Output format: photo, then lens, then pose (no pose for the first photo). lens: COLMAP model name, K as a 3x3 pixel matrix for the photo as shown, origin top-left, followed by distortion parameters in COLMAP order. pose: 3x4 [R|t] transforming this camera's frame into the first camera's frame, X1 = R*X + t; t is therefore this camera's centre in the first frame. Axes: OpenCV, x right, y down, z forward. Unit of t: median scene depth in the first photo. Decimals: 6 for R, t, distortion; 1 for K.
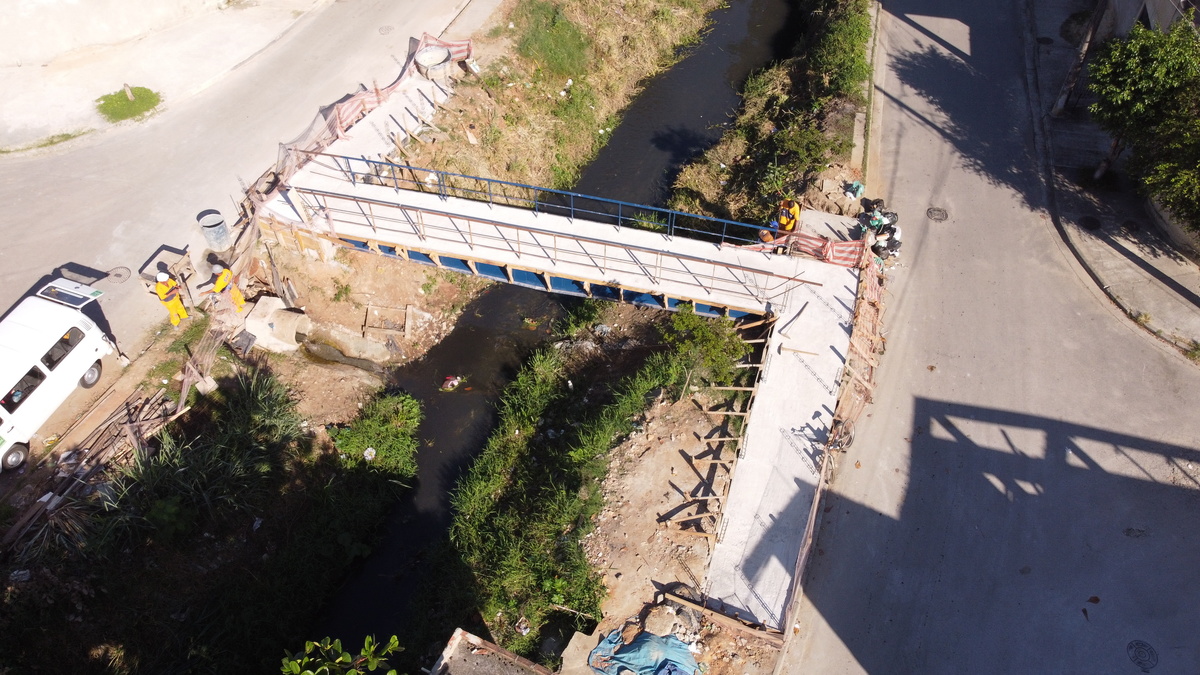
lens RADIAL K [[912.2, 0, 591.1], [0, 912.2, 331.0], [0, 0, 1]] dist [-0.004515, -0.001433]
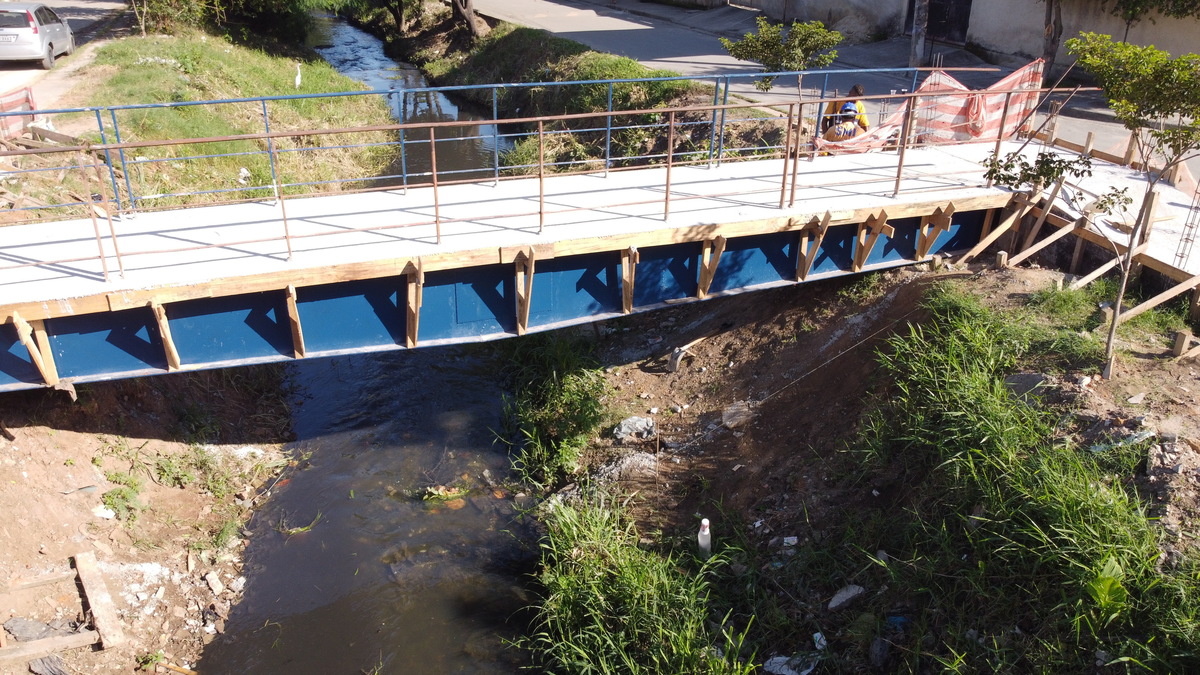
lens RADIAL K [[912.2, 0, 591.1], [0, 912.2, 331.0], [0, 0, 1]] dist [-0.004515, -0.001433]
pose [[0.818047, -0.229303, 0.527466, -0.202017], [0.426217, 0.857465, -0.288258, 0.068133], [-0.386185, 0.460623, 0.799179, 0.650264]]
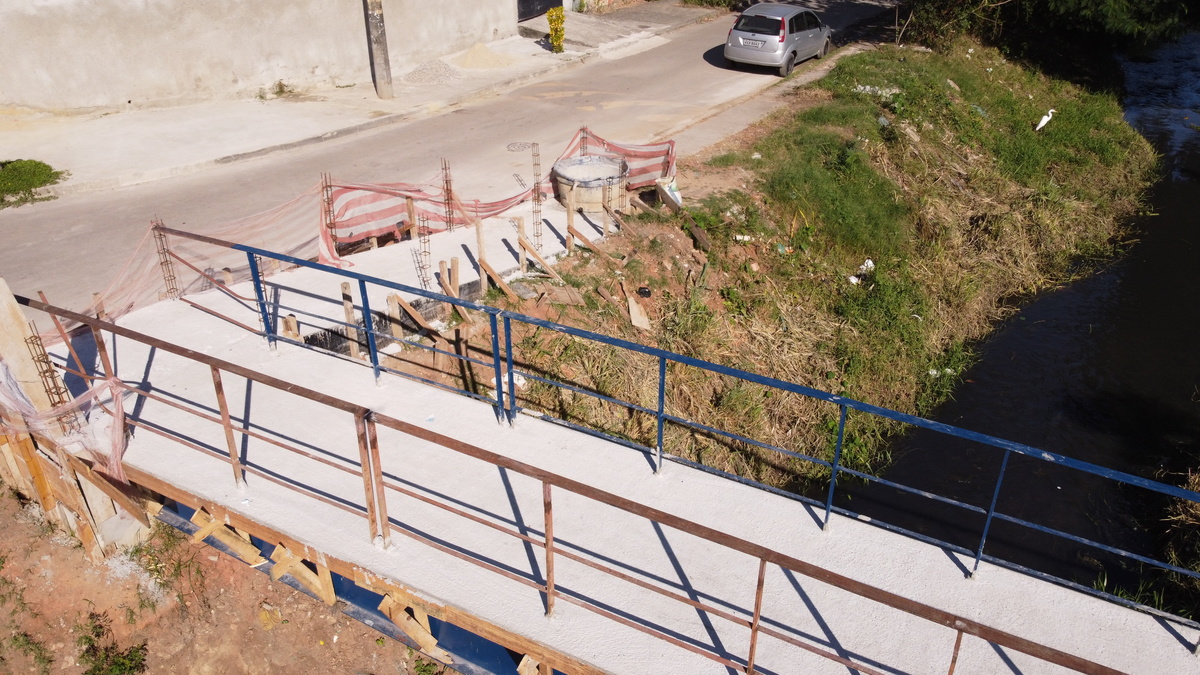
lens RADIAL K [[912.2, 0, 591.1], [0, 912.2, 331.0], [0, 0, 1]] dist [-0.004515, -0.001433]
pose [[0.969538, 0.123089, -0.211768, -0.071486], [-0.189987, 0.923594, -0.332985, -0.073302], [0.154600, 0.363075, 0.918845, 0.693064]]
